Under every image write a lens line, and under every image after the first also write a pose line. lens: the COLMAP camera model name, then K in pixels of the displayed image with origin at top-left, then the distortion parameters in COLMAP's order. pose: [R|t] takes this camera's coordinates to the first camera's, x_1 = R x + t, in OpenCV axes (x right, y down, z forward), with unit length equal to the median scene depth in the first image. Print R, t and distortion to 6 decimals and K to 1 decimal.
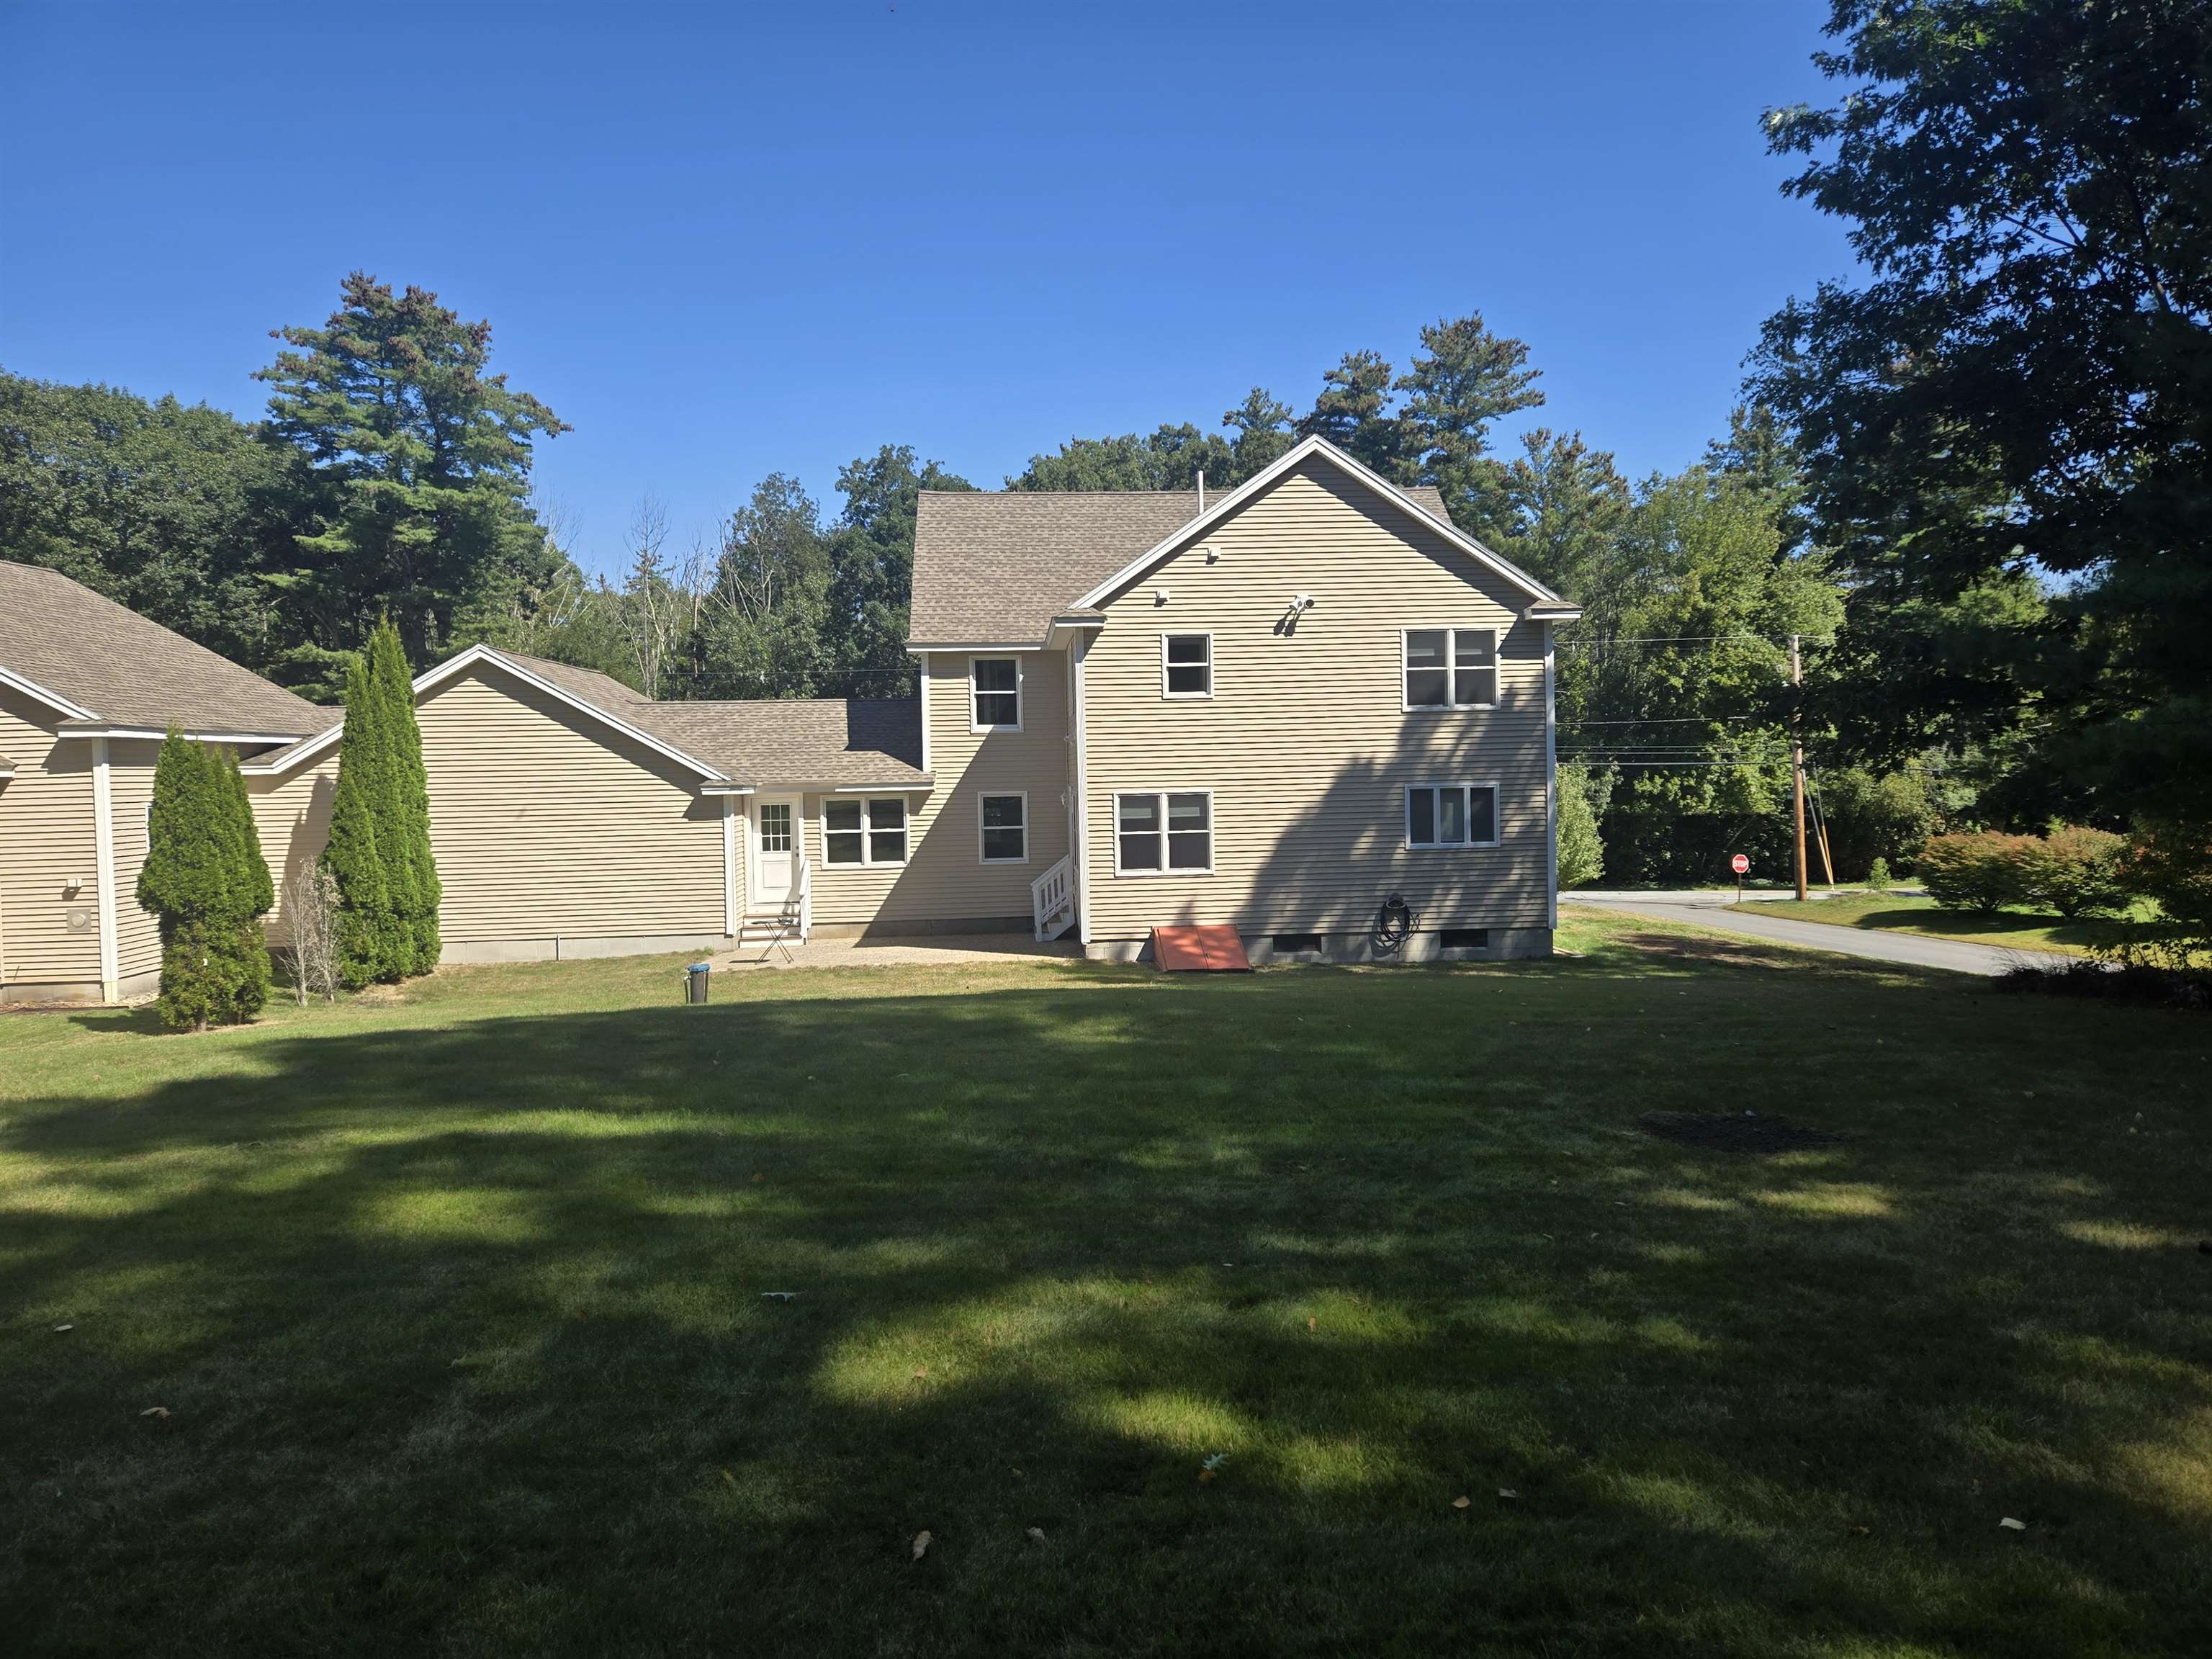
lens RADIAL K [[1488.3, 0, 1125.1], [0, 1488.3, 832.9], [0, 0, 1]] dist [0.063013, -0.044529]
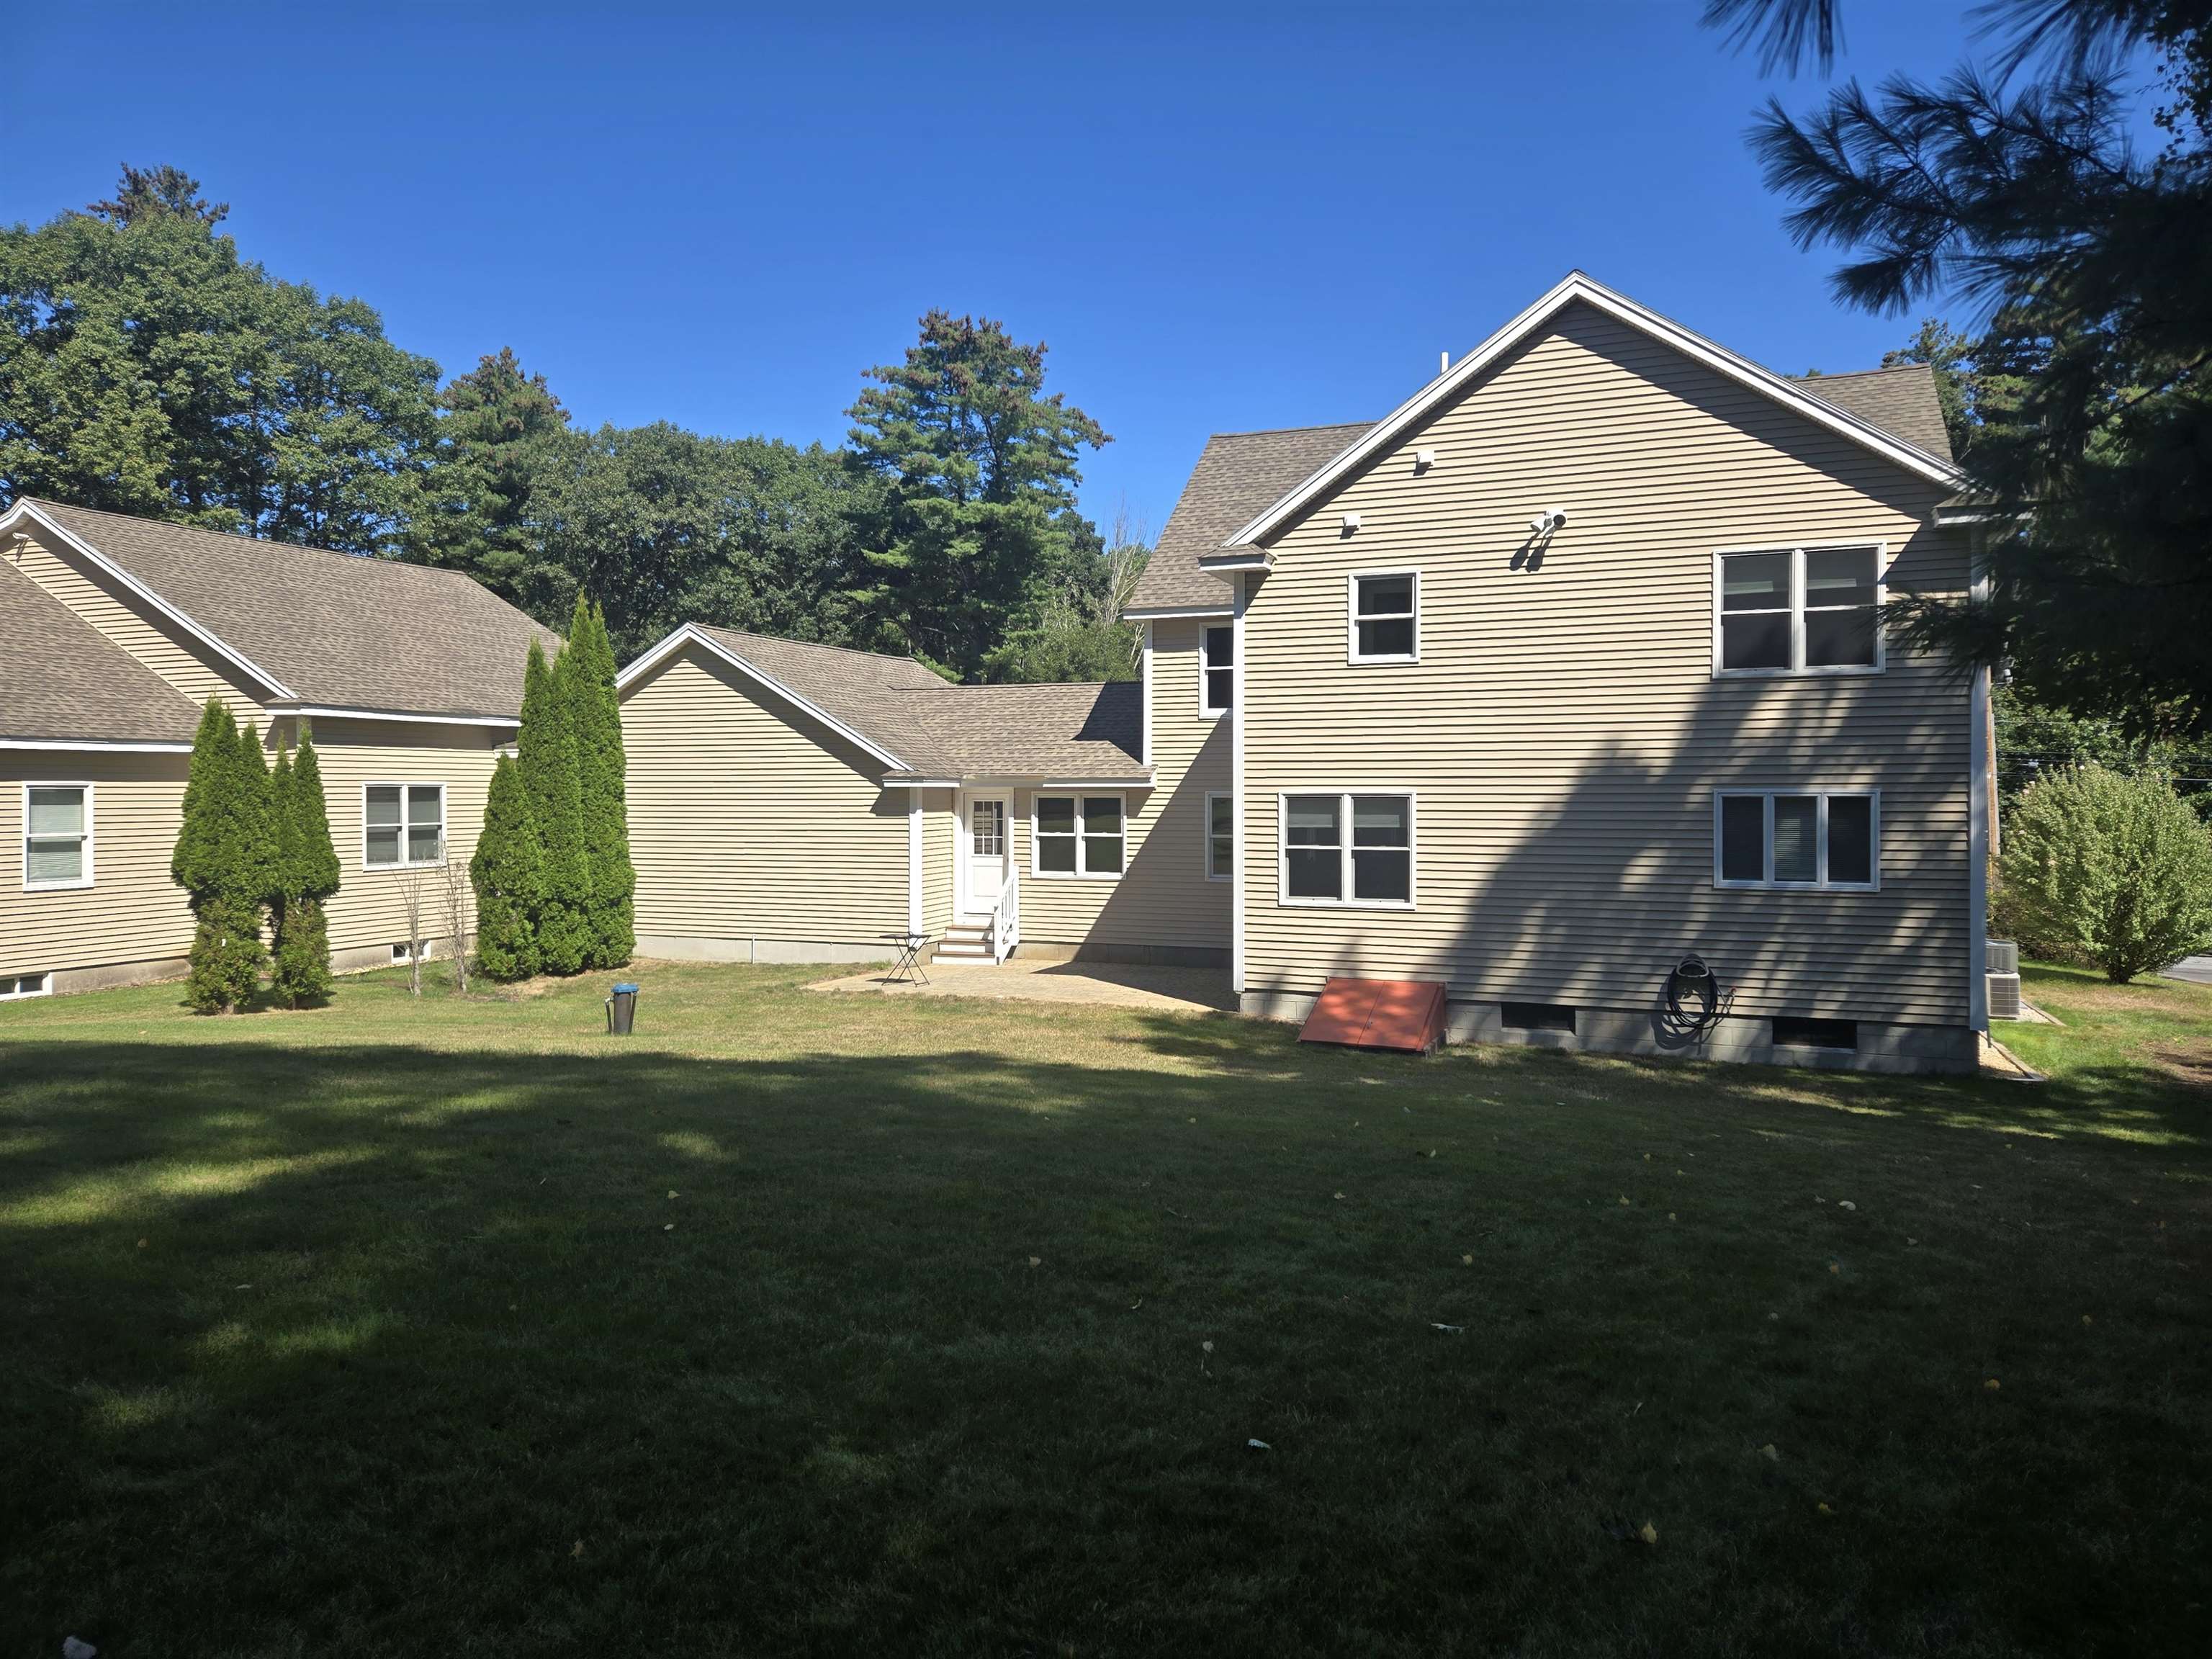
lens RADIAL K [[1488.3, 0, 1104.2], [0, 1488.3, 810.3], [0, 0, 1]] dist [0.063013, -0.044529]
pose [[0.898314, 0.026457, -0.438556, 0.219643], [-0.036774, 0.999210, -0.015046, -0.003115], [0.437812, 0.029644, 0.898578, 0.269222]]
